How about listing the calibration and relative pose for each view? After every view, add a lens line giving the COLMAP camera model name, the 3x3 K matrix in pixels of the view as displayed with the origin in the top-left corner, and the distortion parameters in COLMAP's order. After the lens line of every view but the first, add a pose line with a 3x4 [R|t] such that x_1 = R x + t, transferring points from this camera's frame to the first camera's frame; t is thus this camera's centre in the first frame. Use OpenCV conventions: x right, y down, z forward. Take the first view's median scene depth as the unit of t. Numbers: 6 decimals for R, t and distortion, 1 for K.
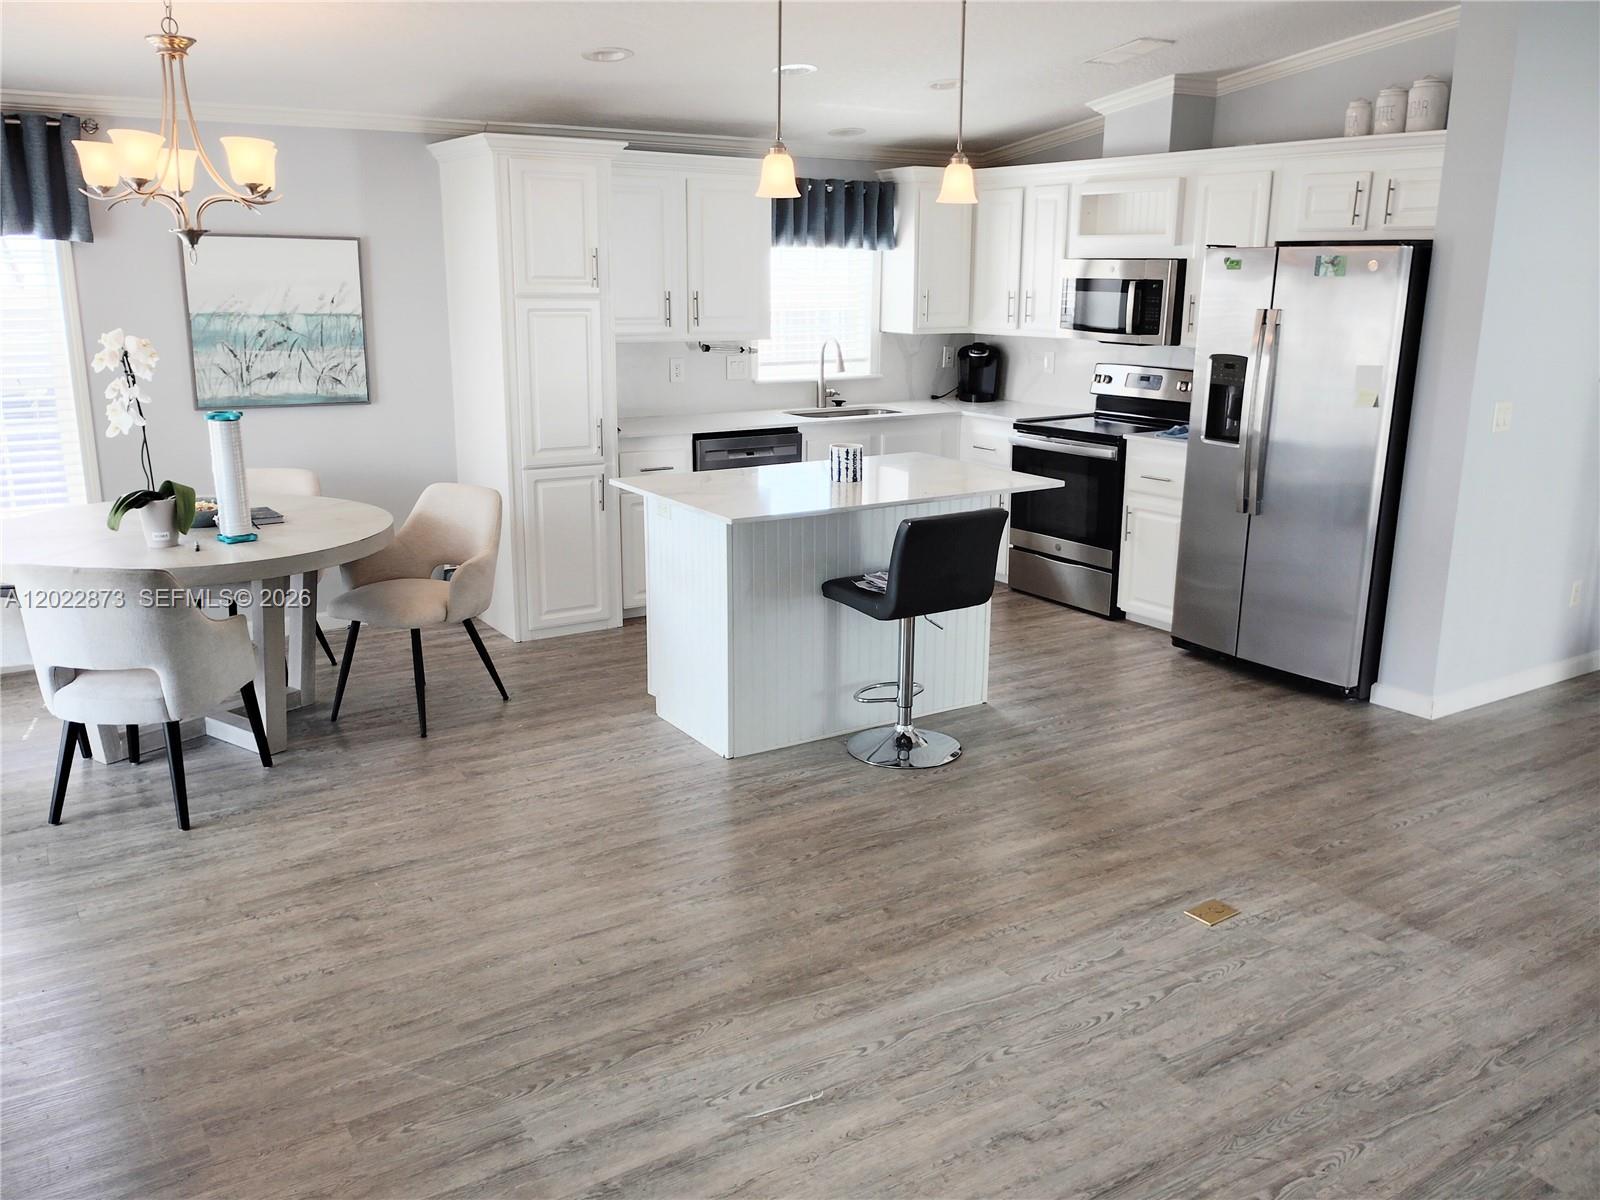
lens RADIAL K [[1325.9, 0, 803.0], [0, 1325.9, 604.0], [0, 0, 1]] dist [0.044376, -0.016286]
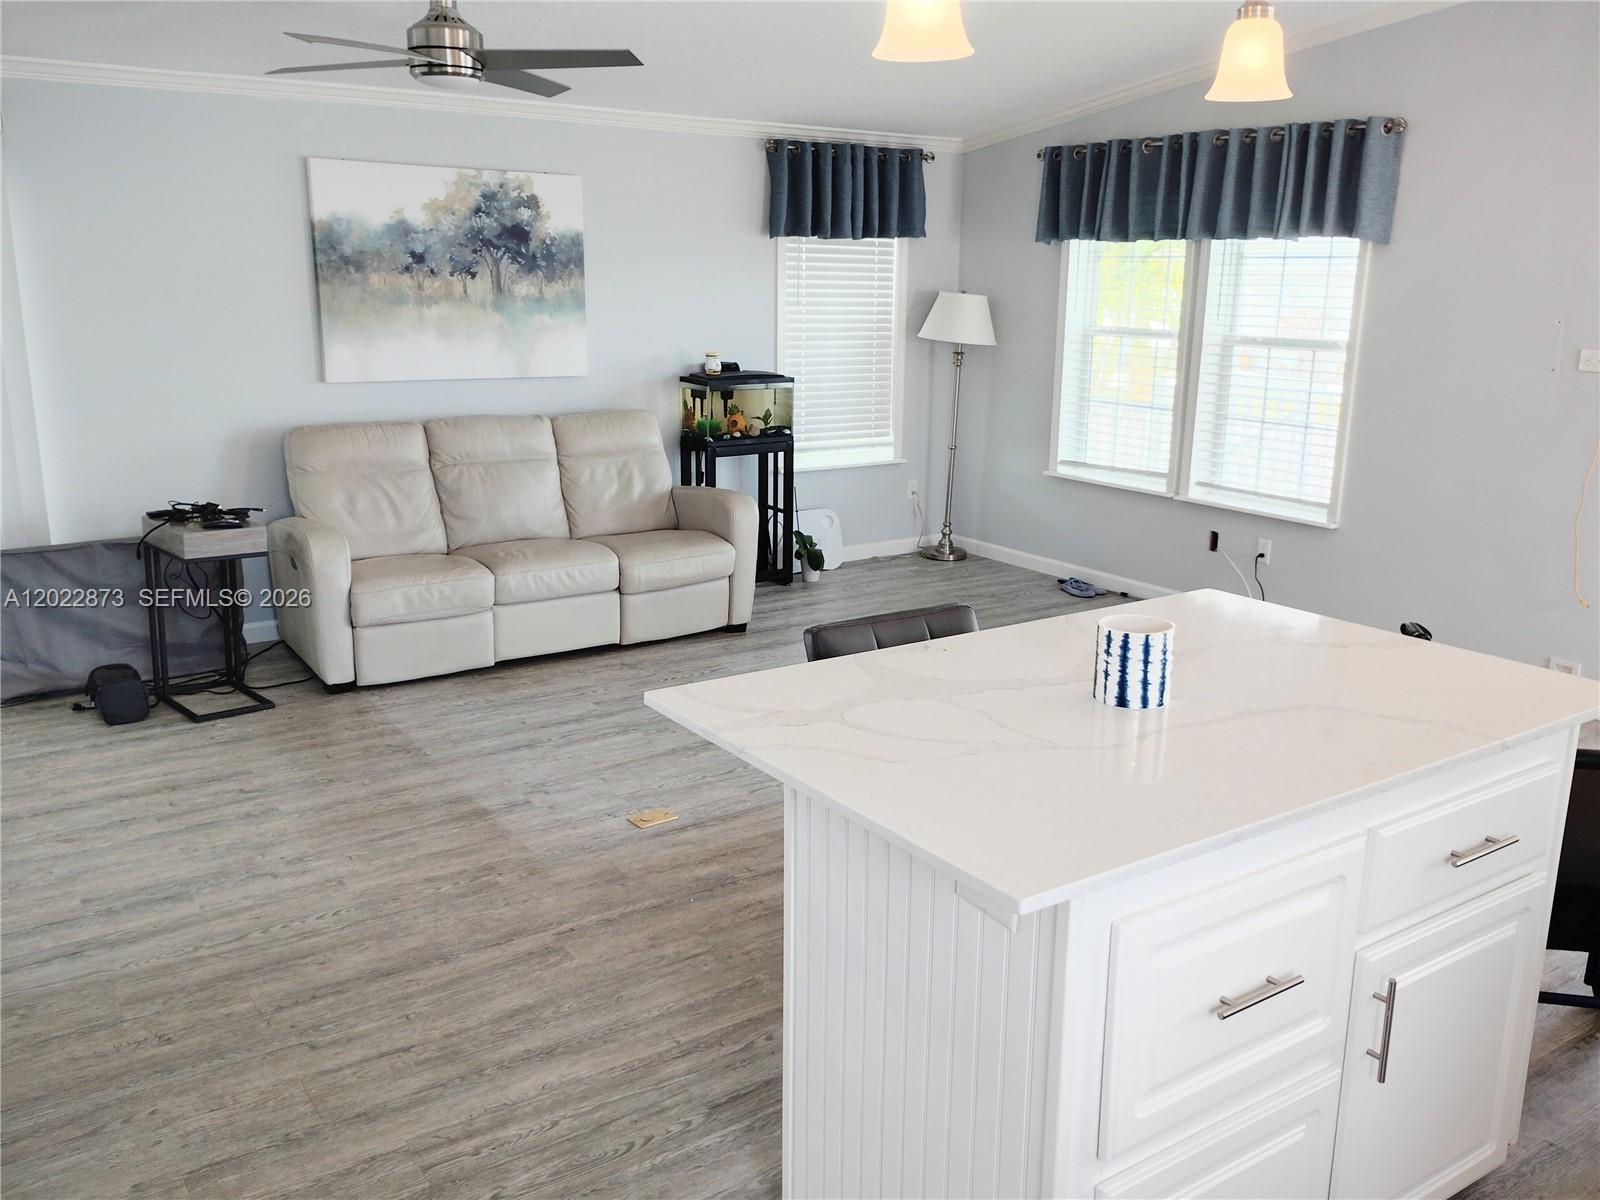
lens RADIAL K [[1325.9, 0, 803.0], [0, 1325.9, 604.0], [0, 0, 1]] dist [0.044376, -0.016286]
pose [[-0.999425, -0.013178, -0.031244, 0.164569], [-0.026477, 0.878916, 0.476241, -0.345693], [0.021185, 0.476794, -0.878759, 1.427232]]
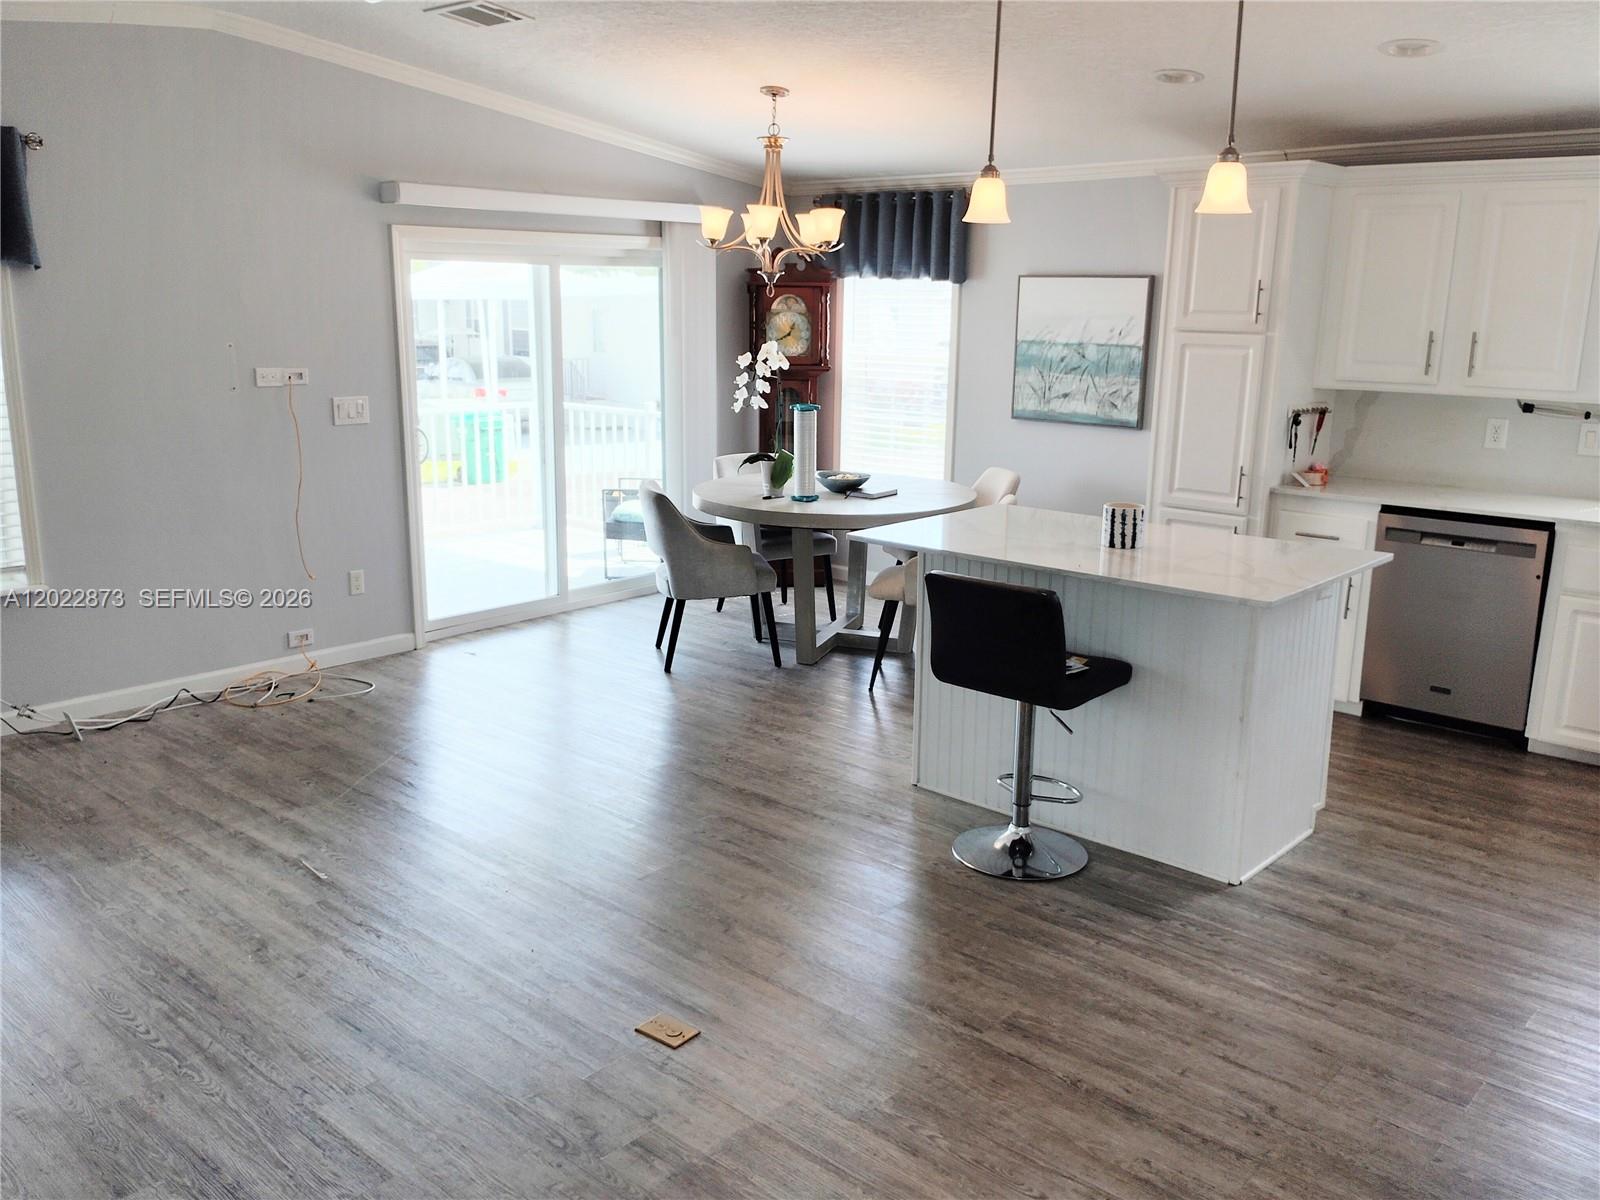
lens RADIAL K [[1325.9, 0, 803.0], [0, 1325.9, 604.0], [0, 0, 1]] dist [0.044376, -0.016286]
pose [[0.262569, 0.216587, -0.940291, 0.819002], [-0.247301, 0.957039, 0.151387, -0.142292], [0.932684, 0.192785, 0.304851, 0.575336]]
